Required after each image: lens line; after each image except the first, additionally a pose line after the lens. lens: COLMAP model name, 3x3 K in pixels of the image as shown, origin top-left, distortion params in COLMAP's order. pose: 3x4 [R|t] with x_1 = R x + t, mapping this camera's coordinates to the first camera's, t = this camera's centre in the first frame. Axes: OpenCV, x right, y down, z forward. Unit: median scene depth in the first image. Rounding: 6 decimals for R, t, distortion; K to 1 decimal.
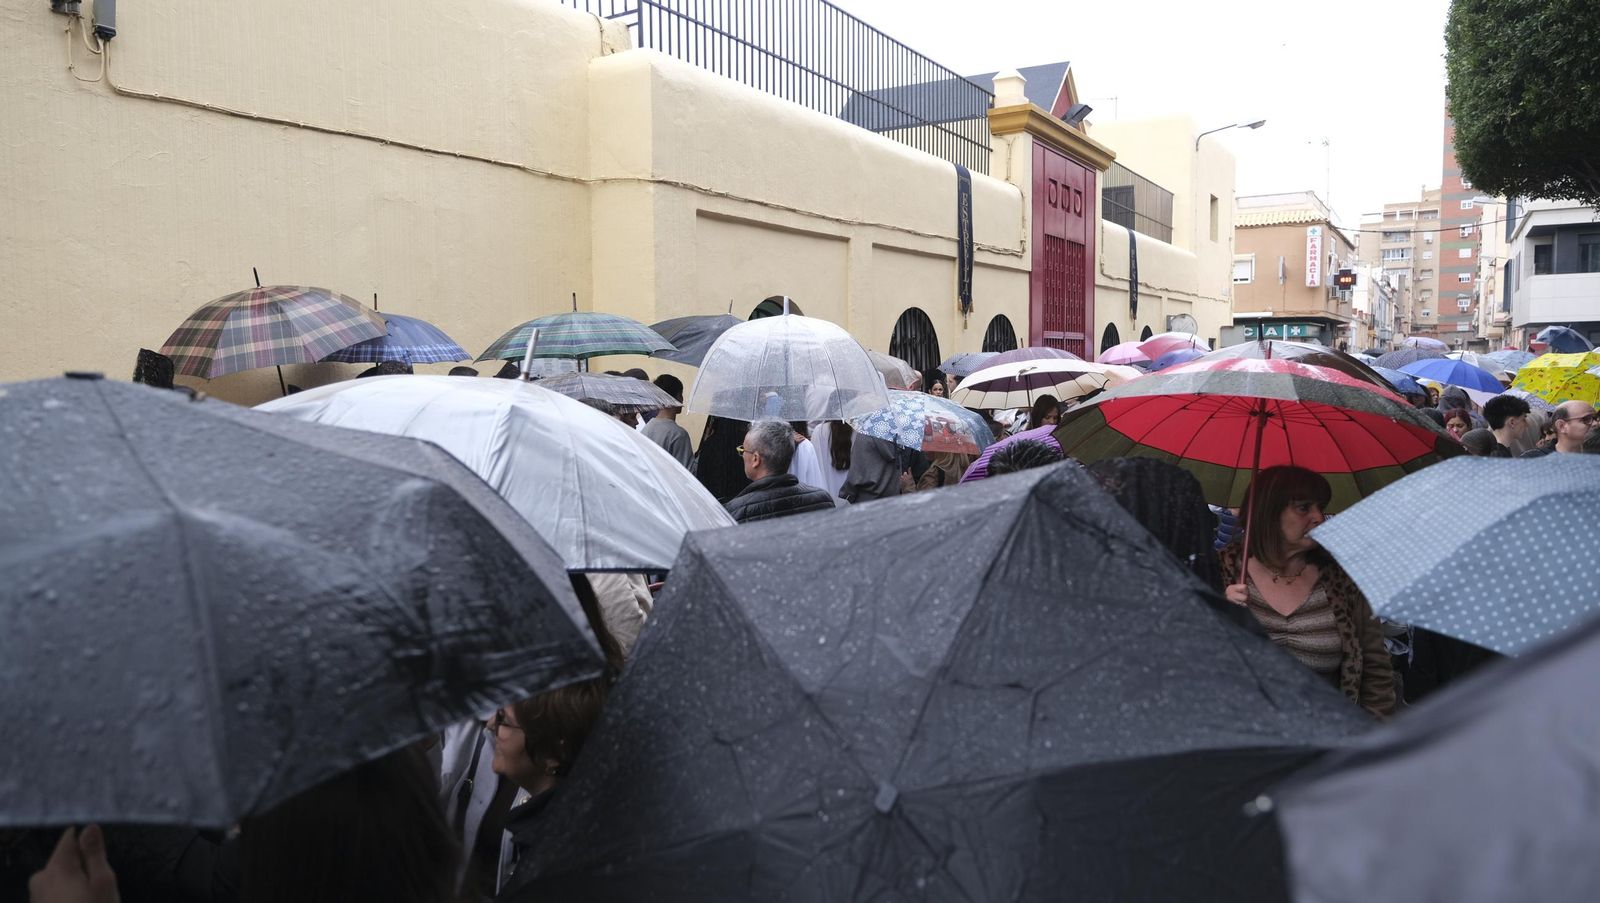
lens RADIAL K [[1097.5, 0, 803.8], [0, 1097.5, 458.5], [0, 0, 1]] dist [-0.010089, 0.001150]
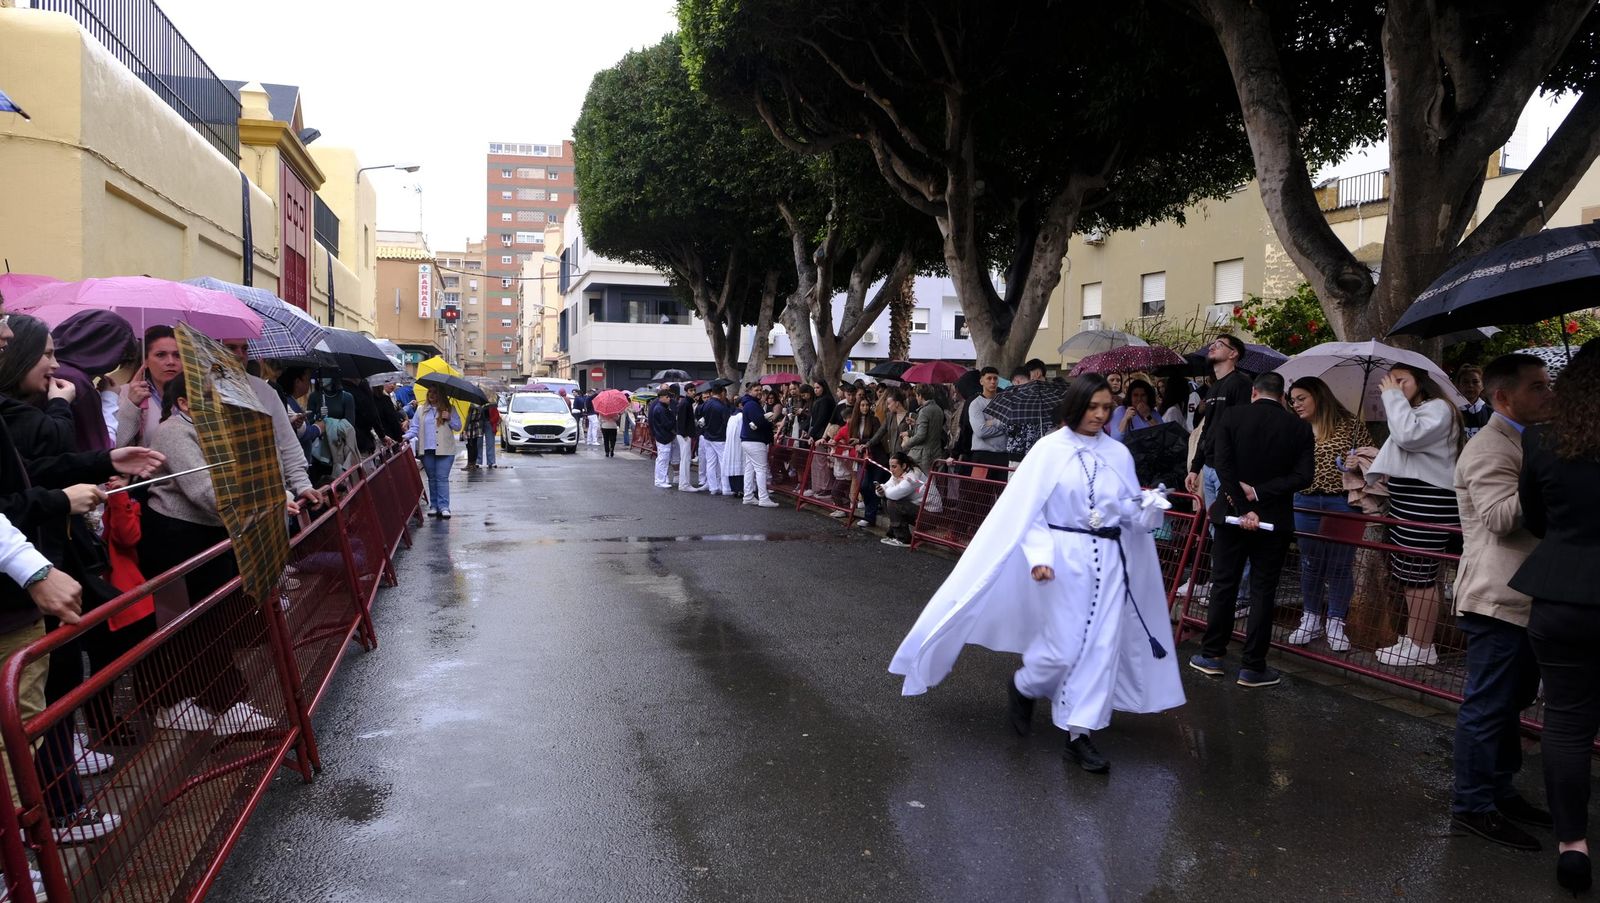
lens RADIAL K [[1097.5, 0, 798.1], [0, 1097.5, 448.7], [0, 0, 1]] dist [-0.010089, 0.001150]
pose [[0.687387, -0.011223, 0.726204, -0.211151], [0.039548, 0.998976, -0.021996, 0.036813], [-0.725214, 0.043840, 0.687127, -0.081994]]
